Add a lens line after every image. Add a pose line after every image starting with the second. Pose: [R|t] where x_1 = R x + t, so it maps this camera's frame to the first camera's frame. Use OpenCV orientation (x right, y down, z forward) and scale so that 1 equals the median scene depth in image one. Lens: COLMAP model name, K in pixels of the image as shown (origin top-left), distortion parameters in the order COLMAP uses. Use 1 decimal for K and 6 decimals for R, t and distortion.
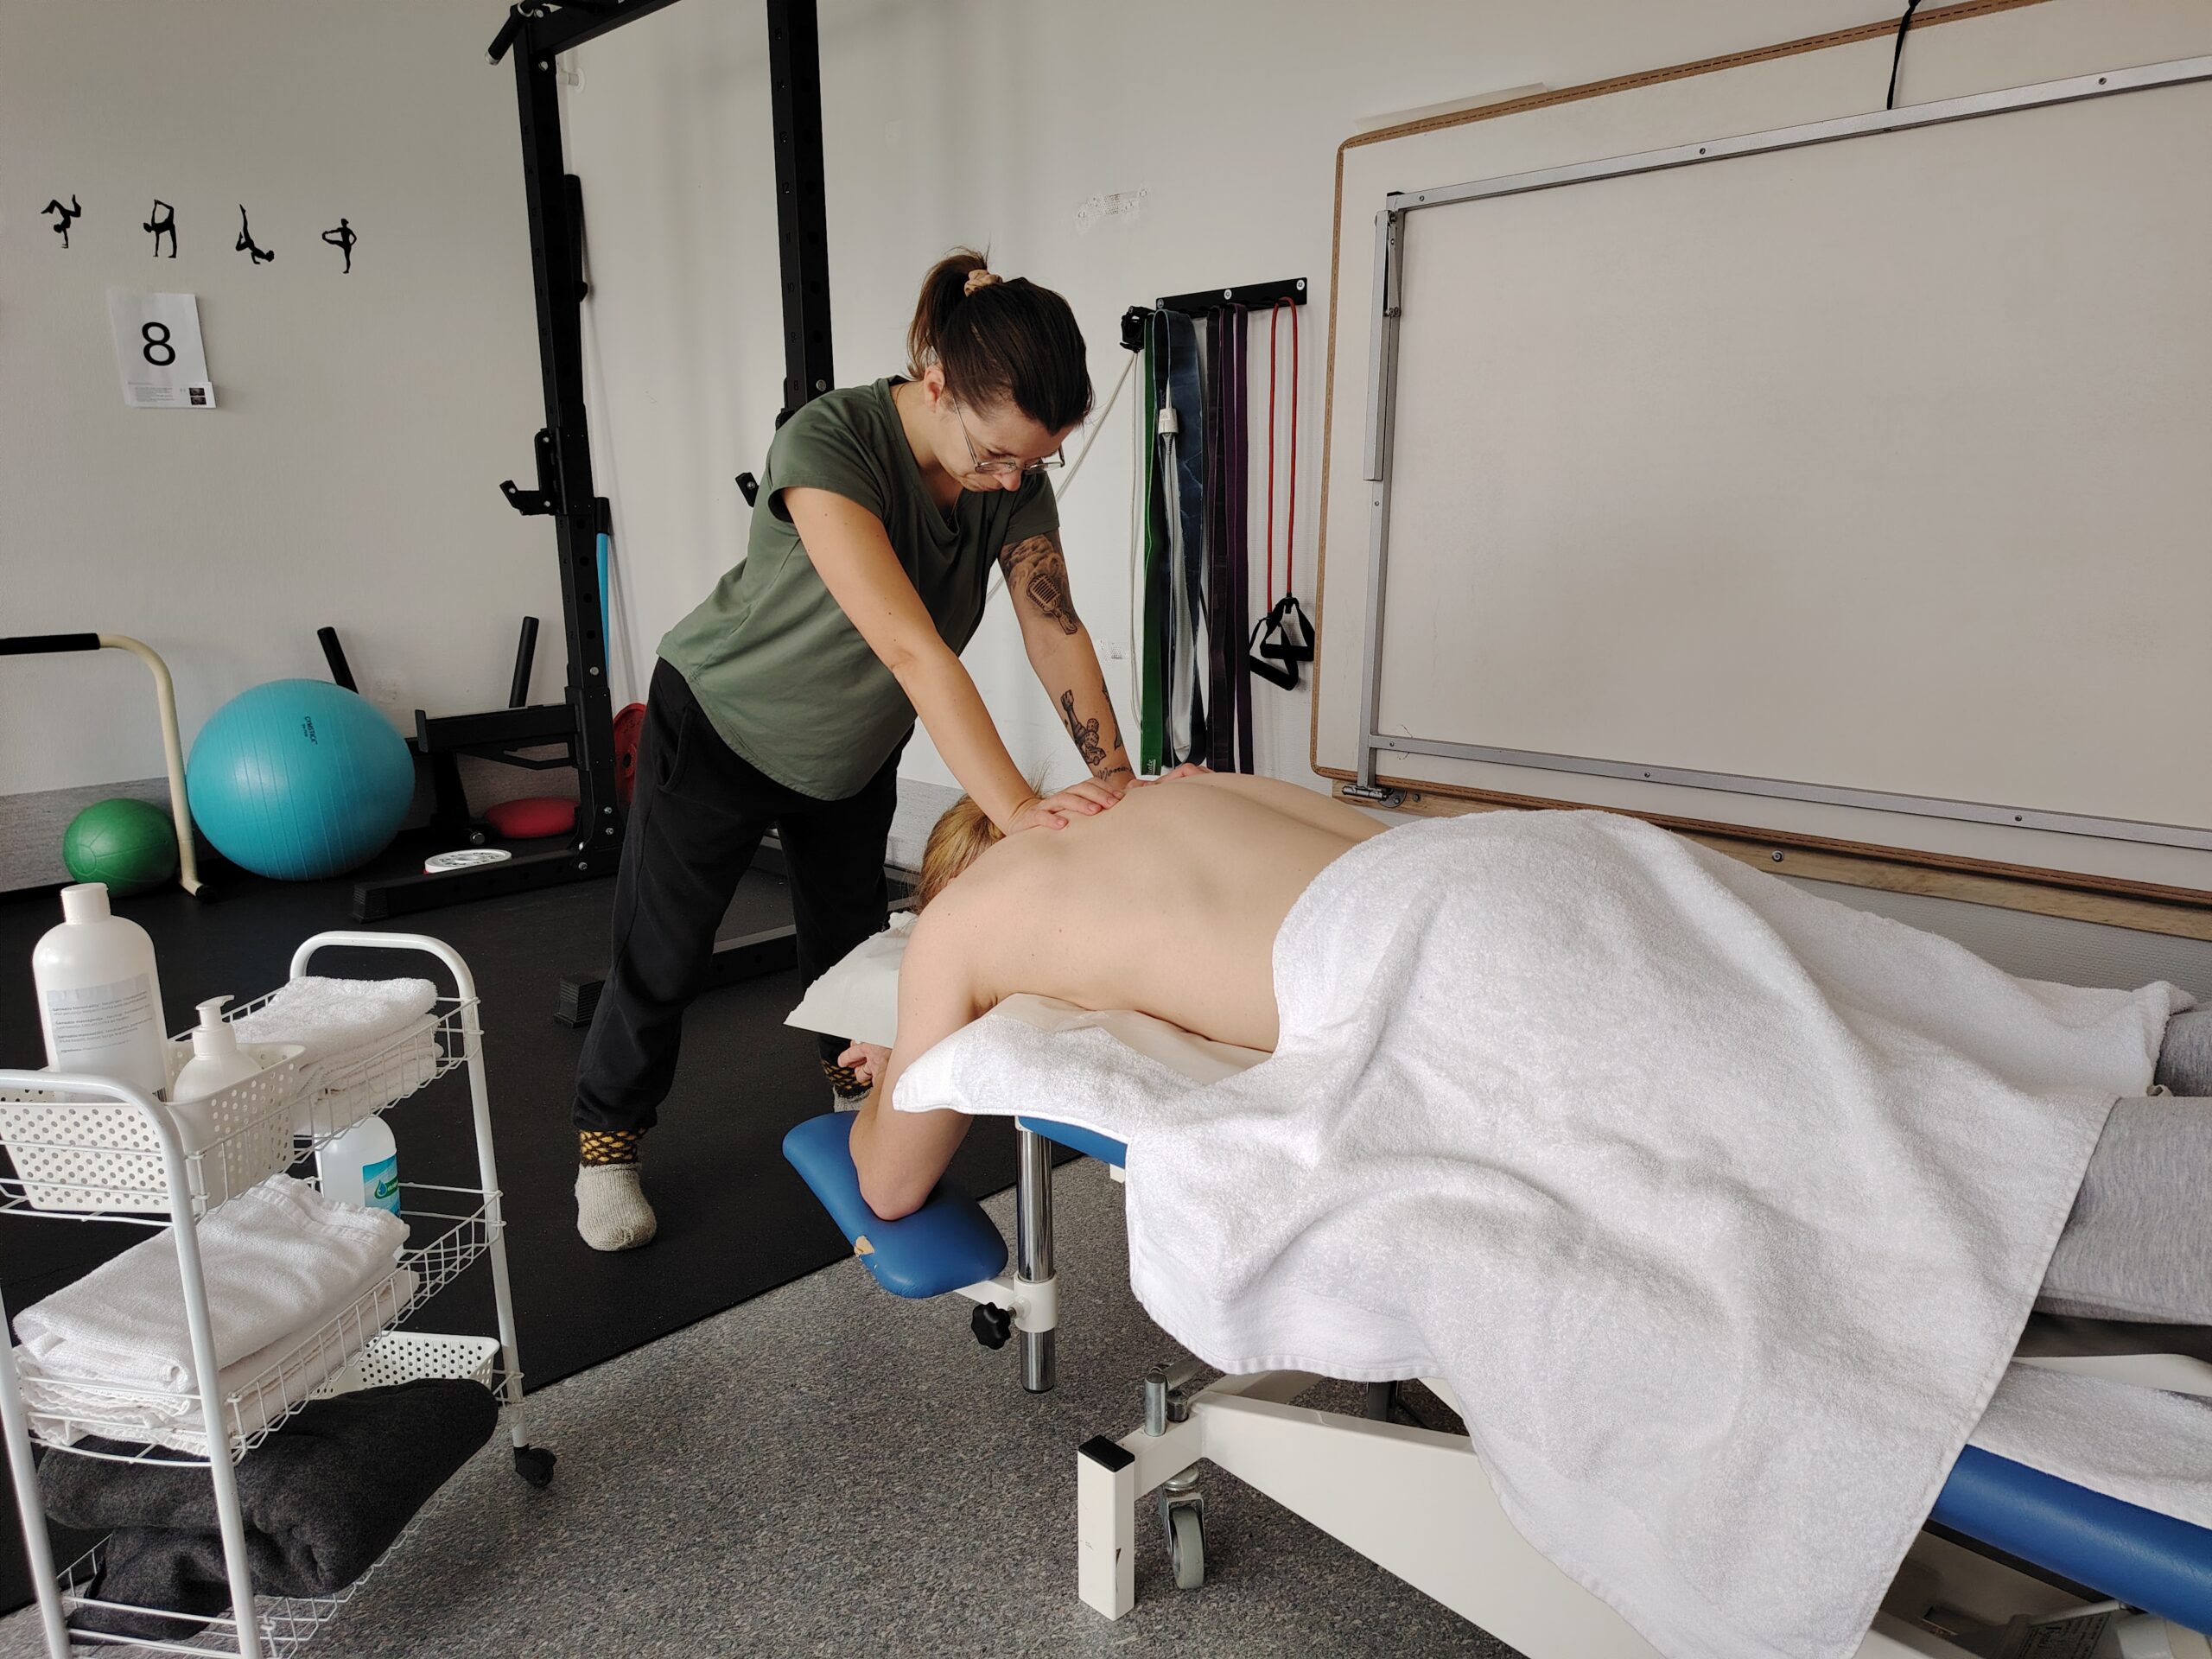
lens RADIAL K [[1541.4, 0, 1122.8], [0, 1541.4, 812.3], [0, 0, 1]] dist [-0.006342, -0.004140]
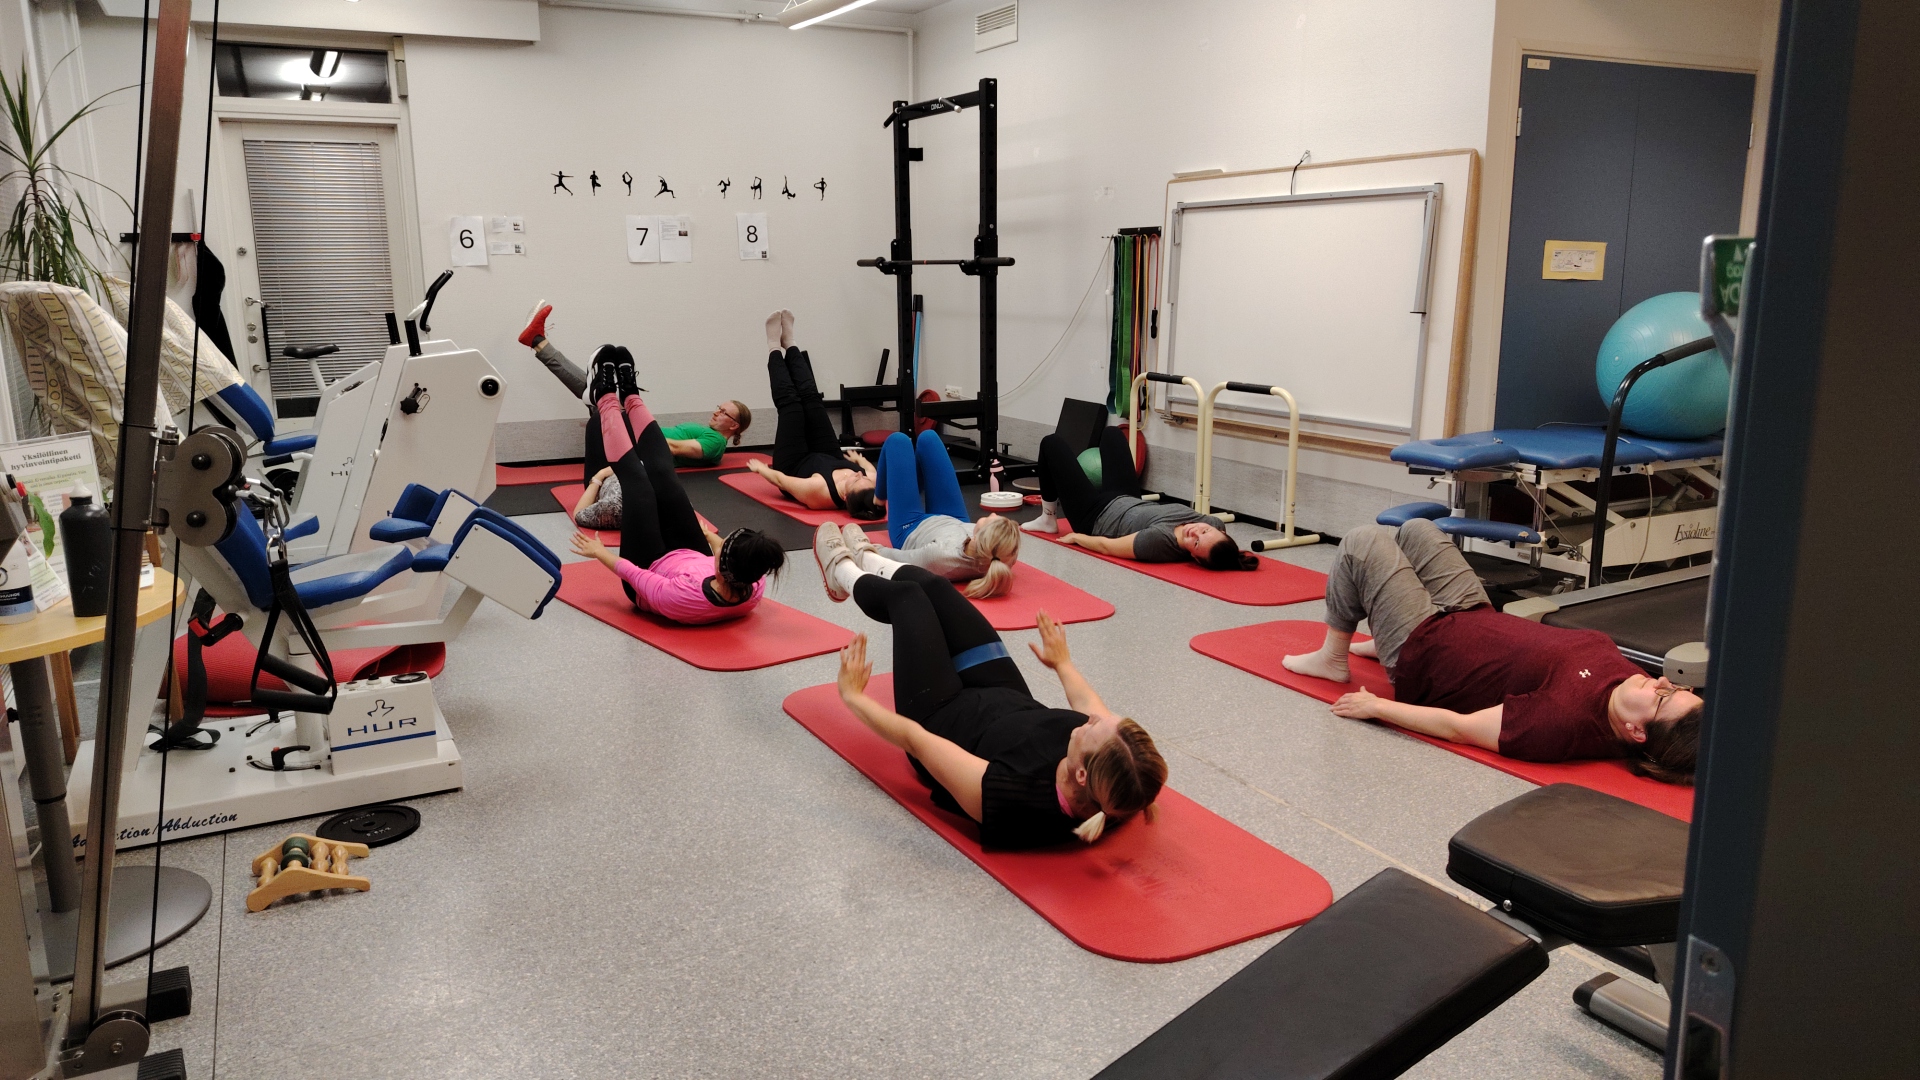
lens RADIAL K [[1412.2, 0, 1024.9], [0, 1412.2, 590.1], [0, 0, 1]] dist [-0.022031, -0.018880]
pose [[0.962822, 0.072277, -0.260288, 0.428950], [-0.066870, 0.997323, 0.029580, 0.171828], [0.261729, -0.011075, 0.965078, -1.082551]]
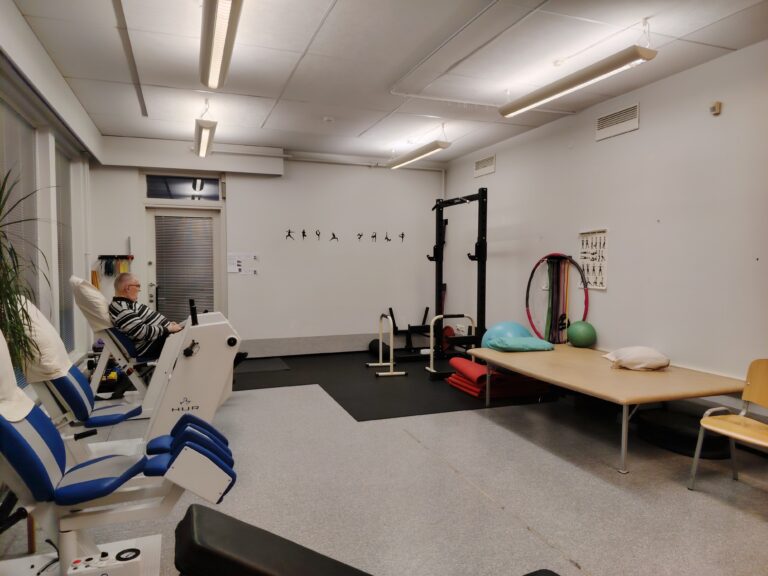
lens RADIAL K [[535.2, 0, 384.9], [0, 535.2, 290.9], [0, 0, 1]] dist [-0.006342, -0.004140]
pose [[0.904792, 0.042806, -0.423697, 0.247743], [-0.106122, 0.986212, -0.126983, 0.059925], [0.412419, 0.159857, 0.896859, -0.703076]]
